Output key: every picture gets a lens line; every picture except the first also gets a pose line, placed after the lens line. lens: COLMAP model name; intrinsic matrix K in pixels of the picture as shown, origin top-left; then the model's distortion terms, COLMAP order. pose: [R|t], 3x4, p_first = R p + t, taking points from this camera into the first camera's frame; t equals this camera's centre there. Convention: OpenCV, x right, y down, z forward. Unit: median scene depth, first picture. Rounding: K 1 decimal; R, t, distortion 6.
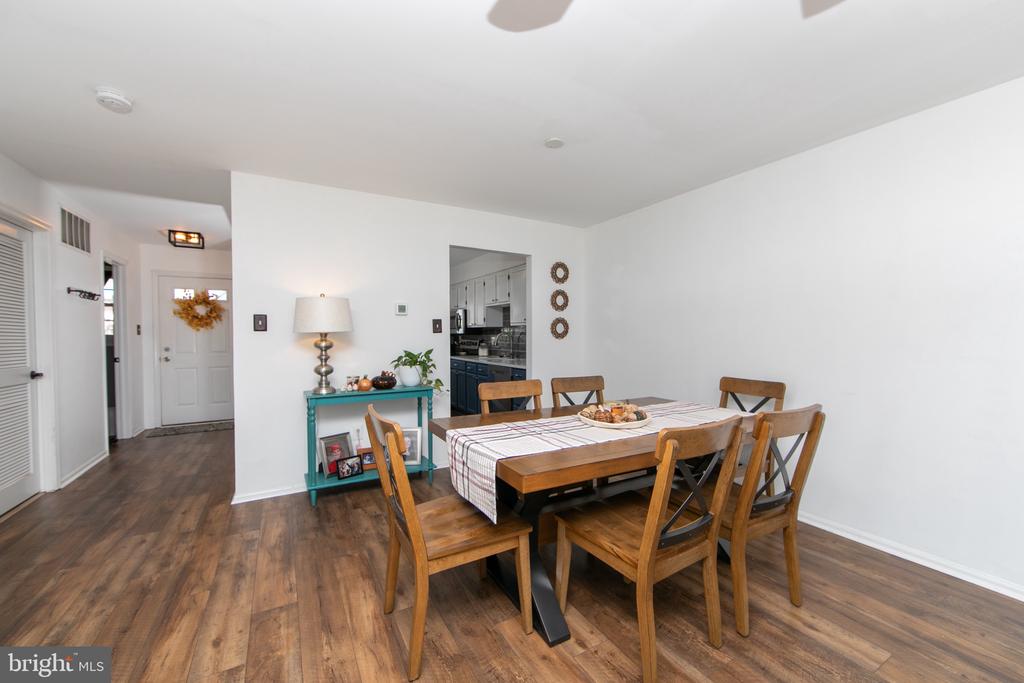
lens RADIAL K [[406.6, 0, 506.7], [0, 406.6, 340.2], [0, 0, 1]] dist [-0.001177, -0.000129]
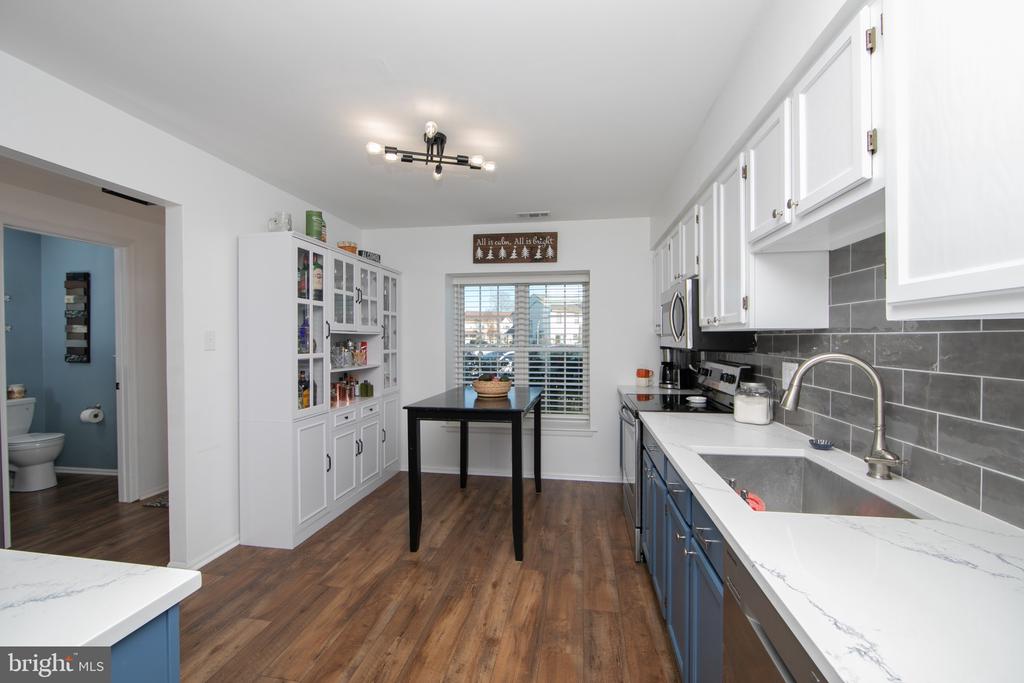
lens RADIAL K [[415.1, 0, 513.4], [0, 415.1, 342.3], [0, 0, 1]] dist [-0.001727, -0.000129]
pose [[0.791060, 0.000712, -0.611739, -0.014659], [-0.001446, 0.999999, -0.000706, -0.033687], [0.611738, 0.001443, 0.791060, 0.999825]]
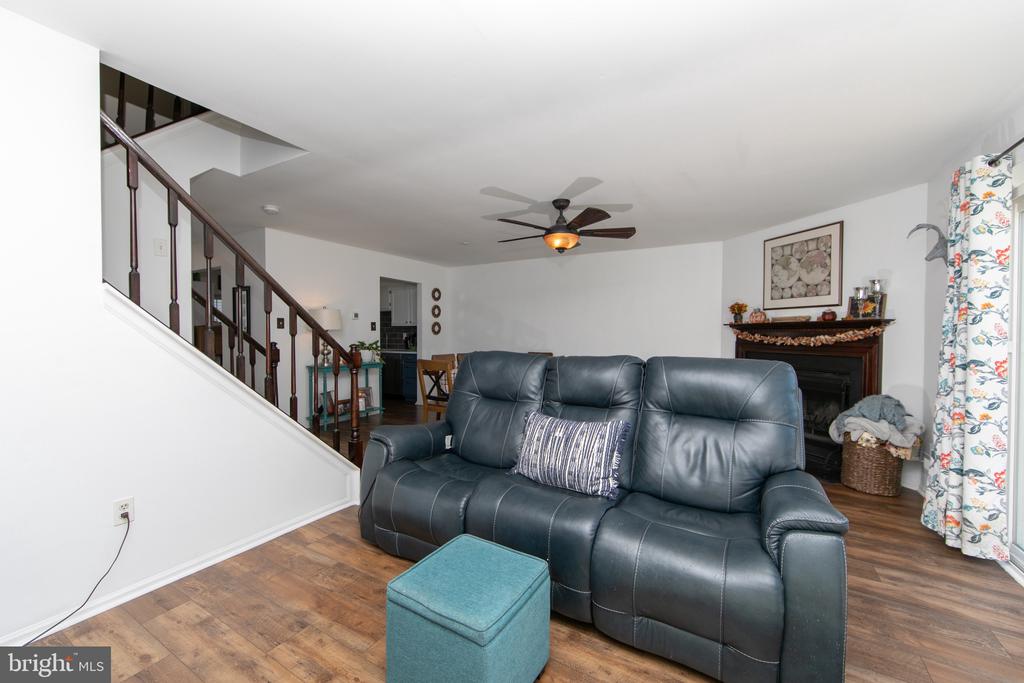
lens RADIAL K [[415.1, 0, 513.4], [0, 415.1, 342.3], [0, 0, 1]] dist [-0.001727, -0.000129]
pose [[0.861975, -0.003948, 0.506935, -0.464721], [-0.001372, 0.999948, 0.010121, 0.010119], [-0.506948, -0.009420, 0.861925, -0.624207]]
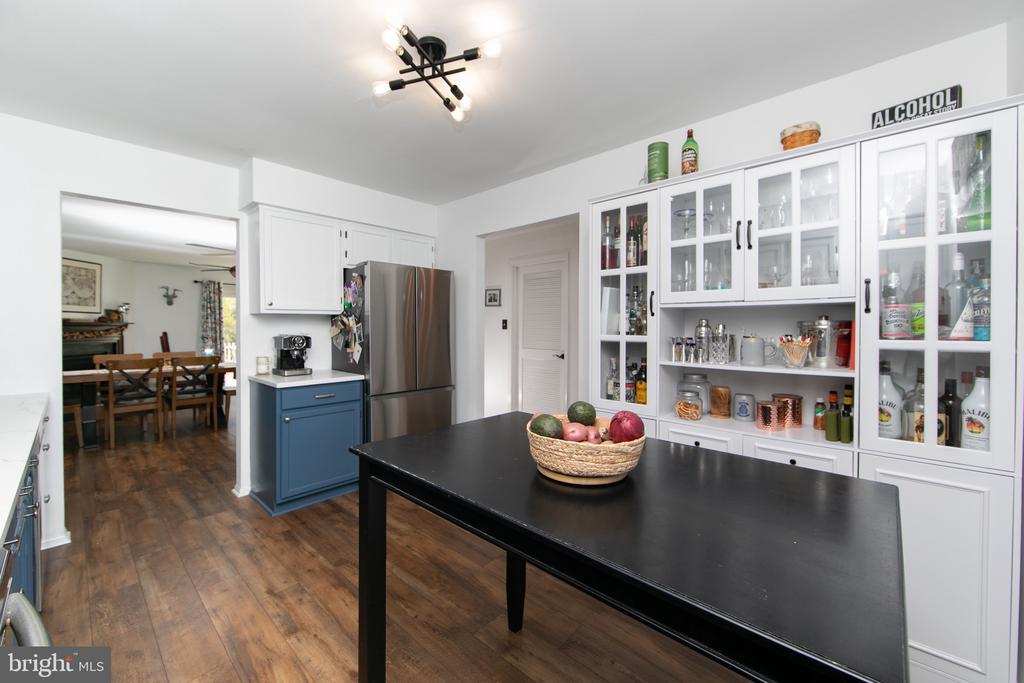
lens RADIAL K [[411.3, 0, 509.2], [0, 411.3, 330.6], [0, 0, 1]] dist [-0.002285, -0.000245]
pose [[-0.952423, 0.001071, -0.304777, -0.371306], [-0.004136, 0.999856, 0.016441, -0.030369], [0.304751, 0.016920, -0.952282, 1.766122]]
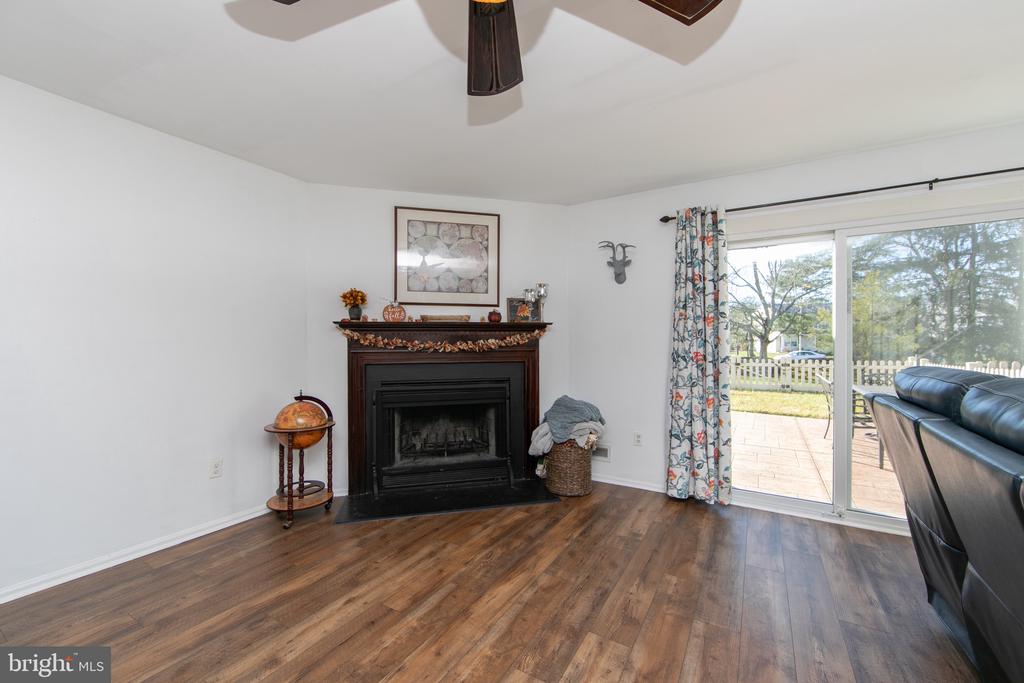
lens RADIAL K [[408.3, 0, 514.0], [0, 408.3, 342.1], [0, 0, 1]] dist [-0.001447, -0.000301]
pose [[-0.498244, -0.001052, 0.867036, -0.107018], [0.012460, 0.999887, 0.008373, 0.003066], [-0.866947, 0.014975, -0.498175, 0.195198]]
